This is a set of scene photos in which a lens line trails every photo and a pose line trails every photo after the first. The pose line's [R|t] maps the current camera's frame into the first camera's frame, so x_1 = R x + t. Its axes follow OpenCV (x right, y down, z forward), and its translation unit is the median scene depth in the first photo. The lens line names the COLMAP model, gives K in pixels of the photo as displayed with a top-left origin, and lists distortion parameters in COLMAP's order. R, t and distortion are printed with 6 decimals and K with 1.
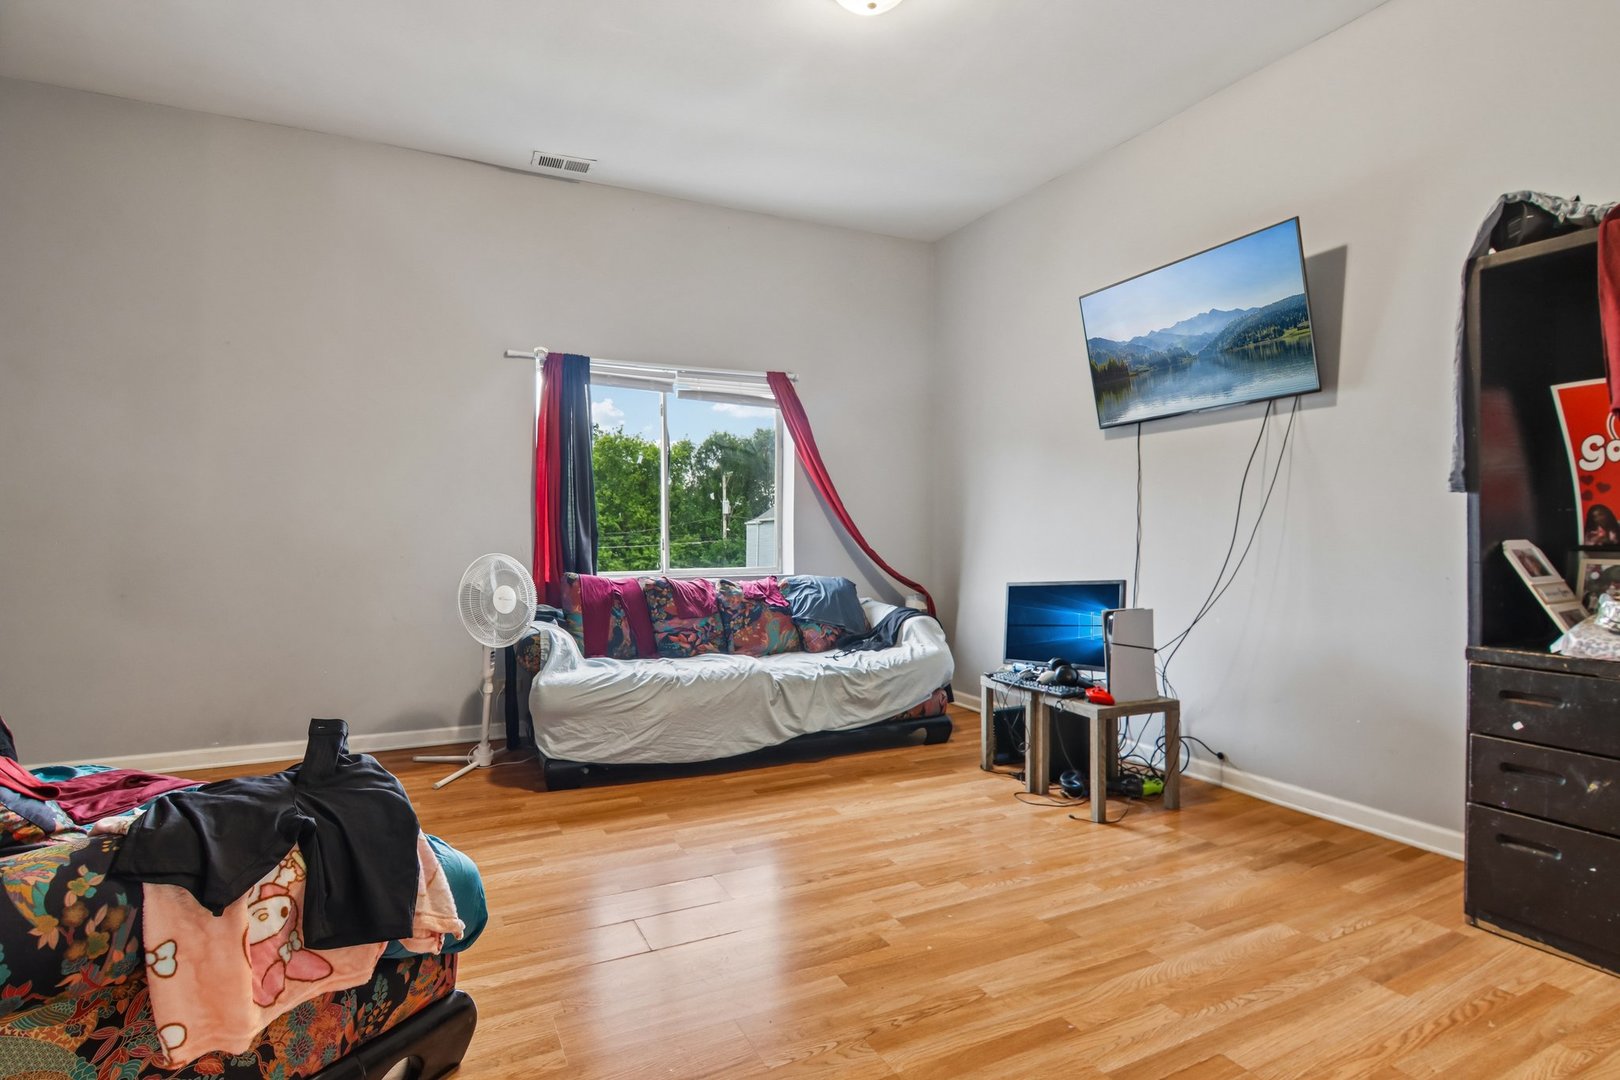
lens RADIAL K [[838.0, 0, 839.5], [0, 838.0, 530.0], [0, 0, 1]] dist [-0.004220, -0.006596]
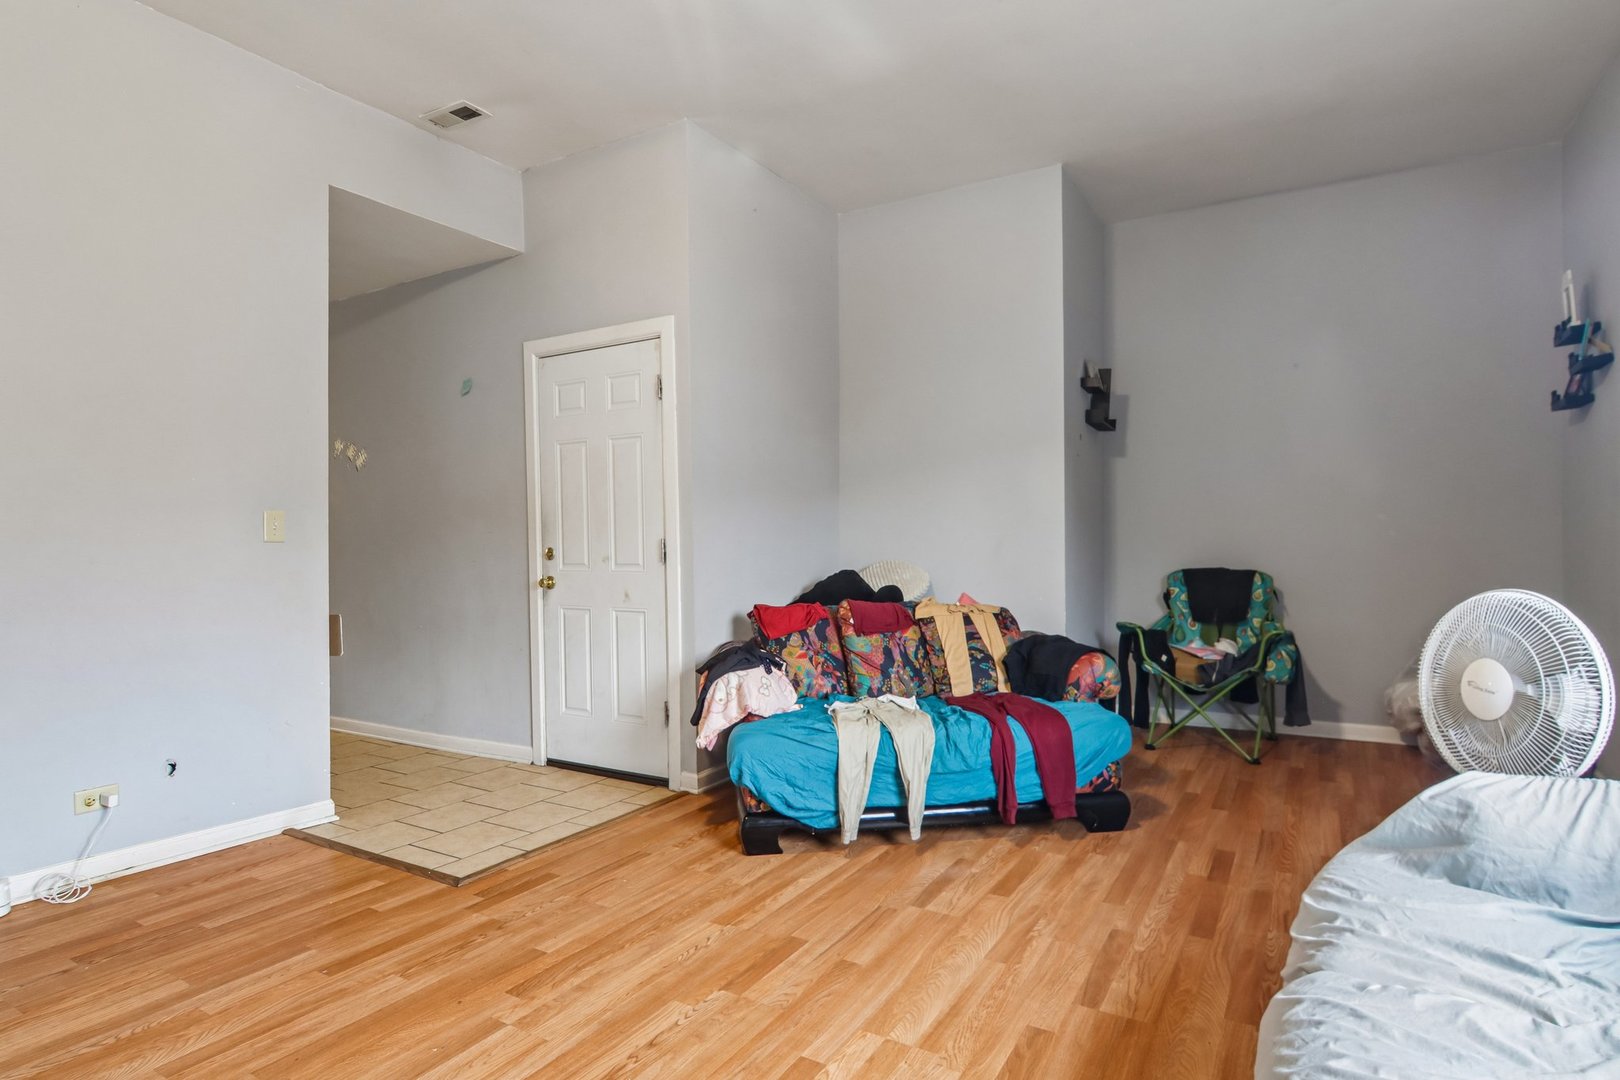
lens RADIAL K [[838.0, 0, 840.1], [0, 838.0, 544.8], [0, 0, 1]] dist [-0.004220, -0.006596]
pose [[-0.841578, 0.004563, -0.540117, 0.151630], [0.009945, 0.999926, -0.007048, 0.003135], [0.540044, -0.011303, -0.841561, 1.220694]]
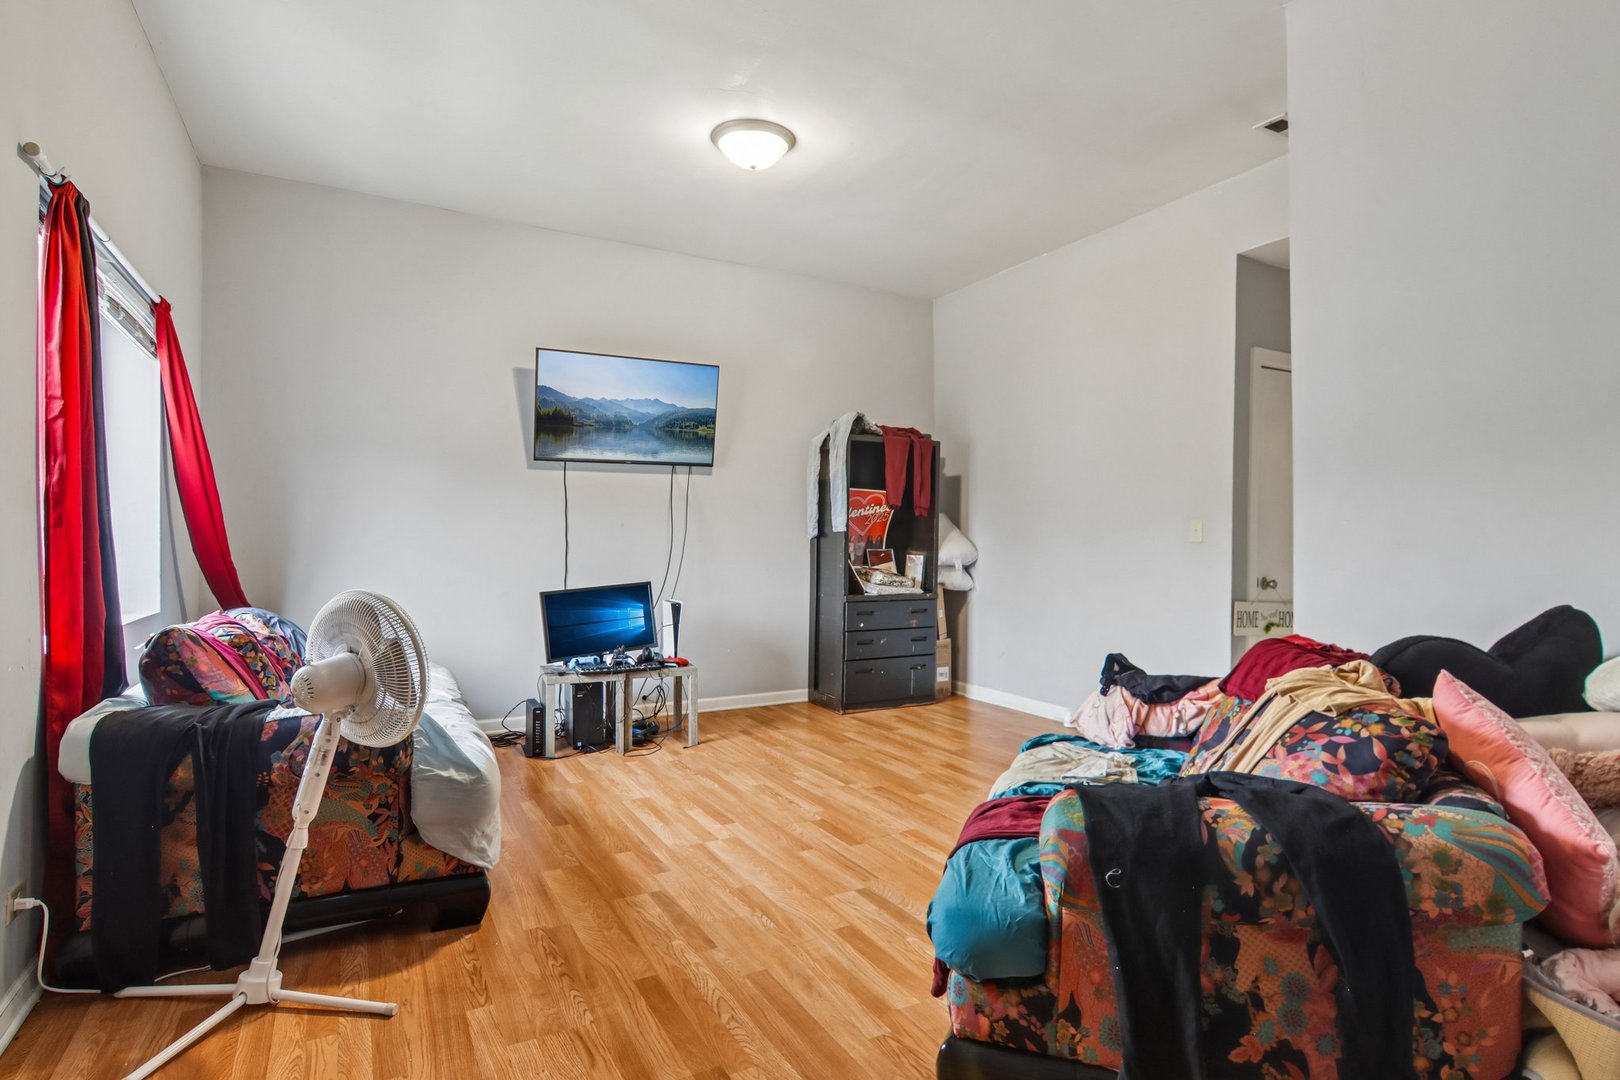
lens RADIAL K [[838.0, 0, 829.7], [0, 838.0, 556.6], [0, 0, 1]] dist [-0.004220, -0.006596]
pose [[-0.034987, -0.016441, 0.999253, -1.026575], [-0.004136, 0.999858, 0.016306, -0.007295], [-0.999379, -0.003562, -0.035050, 0.714888]]
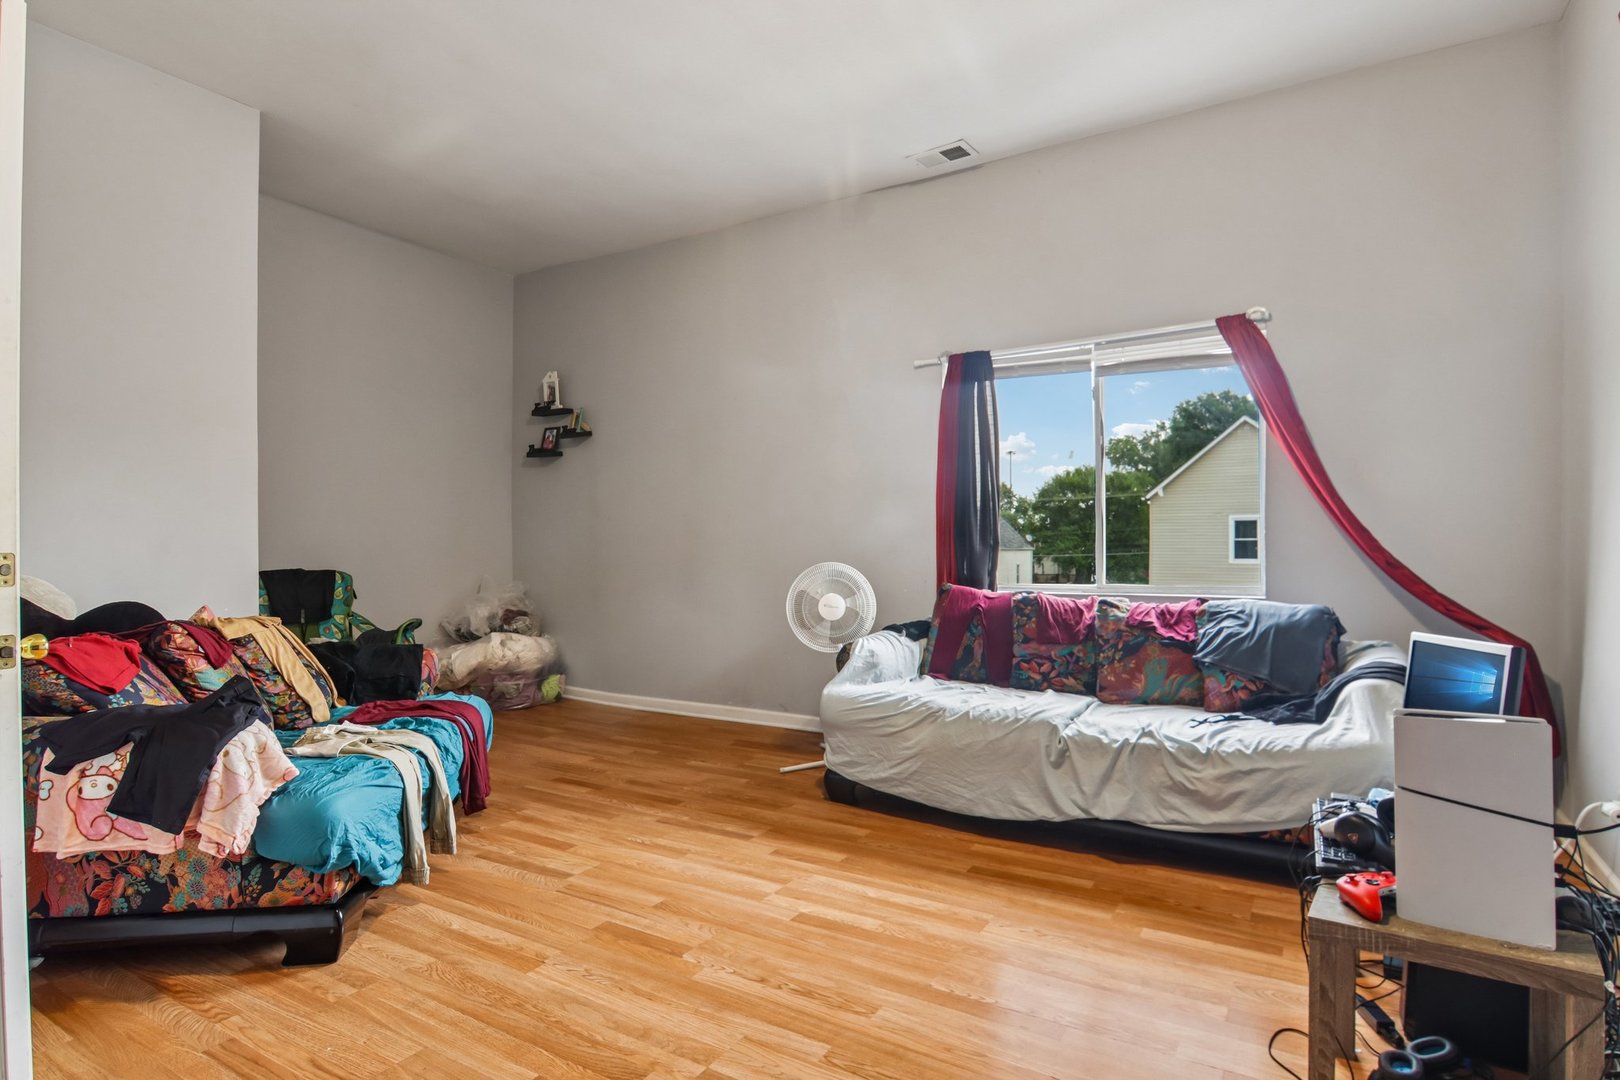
lens RADIAL K [[838.0, 0, 836.0], [0, 838.0, 532.2], [0, 0, 1]] dist [-0.004220, -0.006596]
pose [[0.530297, -0.013957, -0.847697, 0.495321], [0.011881, 0.999889, -0.009030, 0.000117], [0.847729, -0.005283, 0.530404, 0.463358]]
